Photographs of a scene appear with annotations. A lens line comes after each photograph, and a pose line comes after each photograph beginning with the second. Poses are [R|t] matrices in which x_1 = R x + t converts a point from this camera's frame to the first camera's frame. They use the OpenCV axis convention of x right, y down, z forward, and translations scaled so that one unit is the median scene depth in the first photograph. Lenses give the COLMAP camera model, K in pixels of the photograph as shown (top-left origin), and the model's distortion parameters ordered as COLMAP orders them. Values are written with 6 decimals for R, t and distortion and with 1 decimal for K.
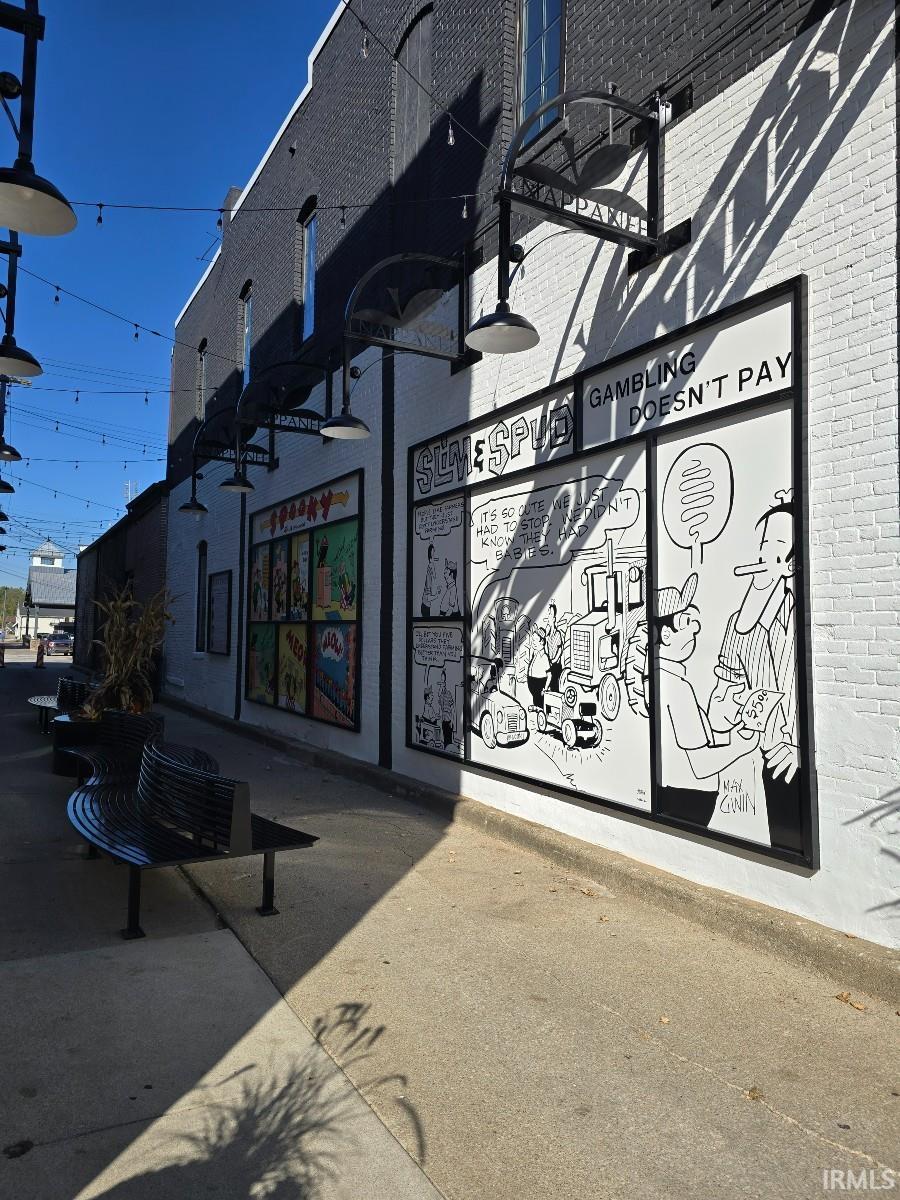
lens RADIAL K [[827.7, 0, 444.4], [0, 827.7, 599.4], [0, 0, 1]] dist [0.069868, -0.006509]
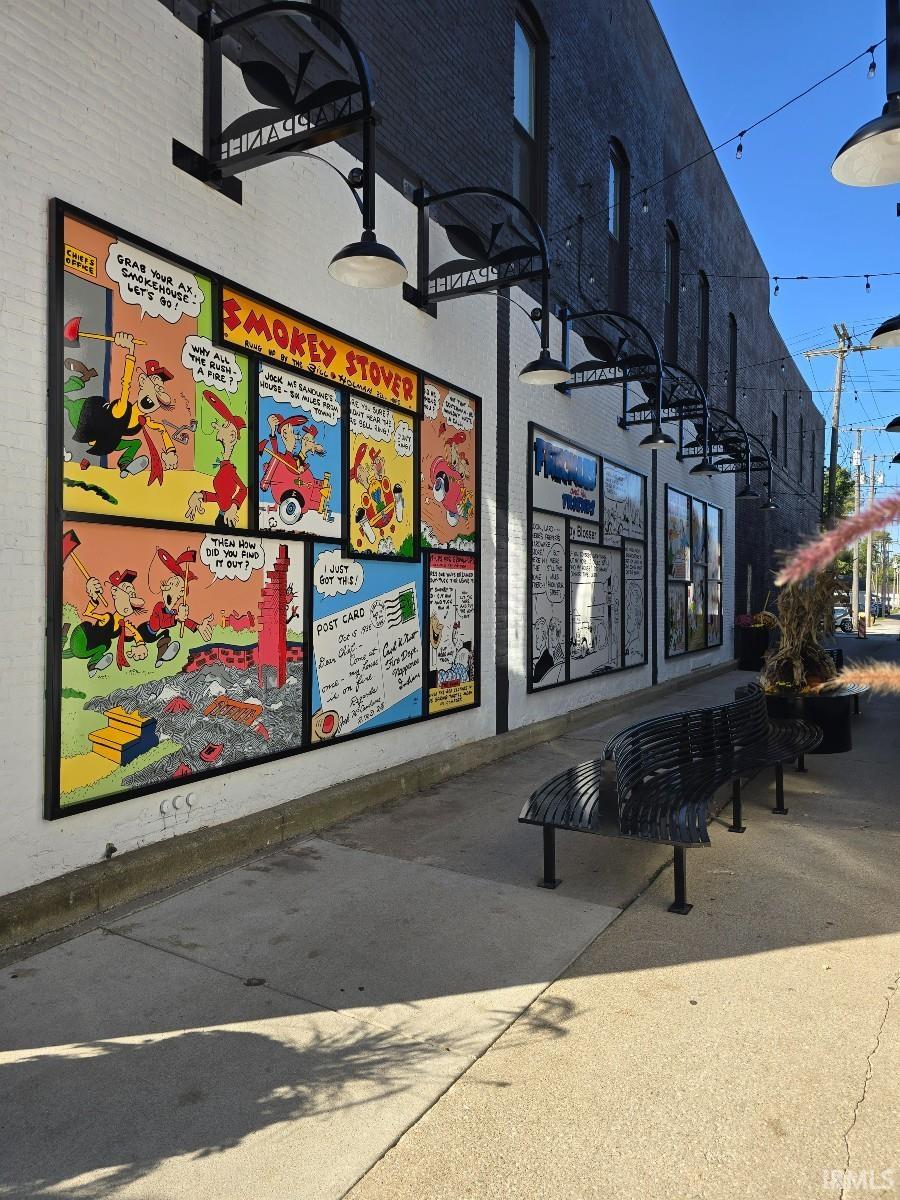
lens RADIAL K [[827.7, 0, 445.9], [0, 827.7, 597.2], [0, 0, 1]] dist [0.069868, -0.006509]
pose [[0.528230, -0.008782, -0.849056, 0.587894], [0.040373, 0.999075, 0.014784, 0.002806], [0.848141, -0.042088, 0.528096, 0.396360]]
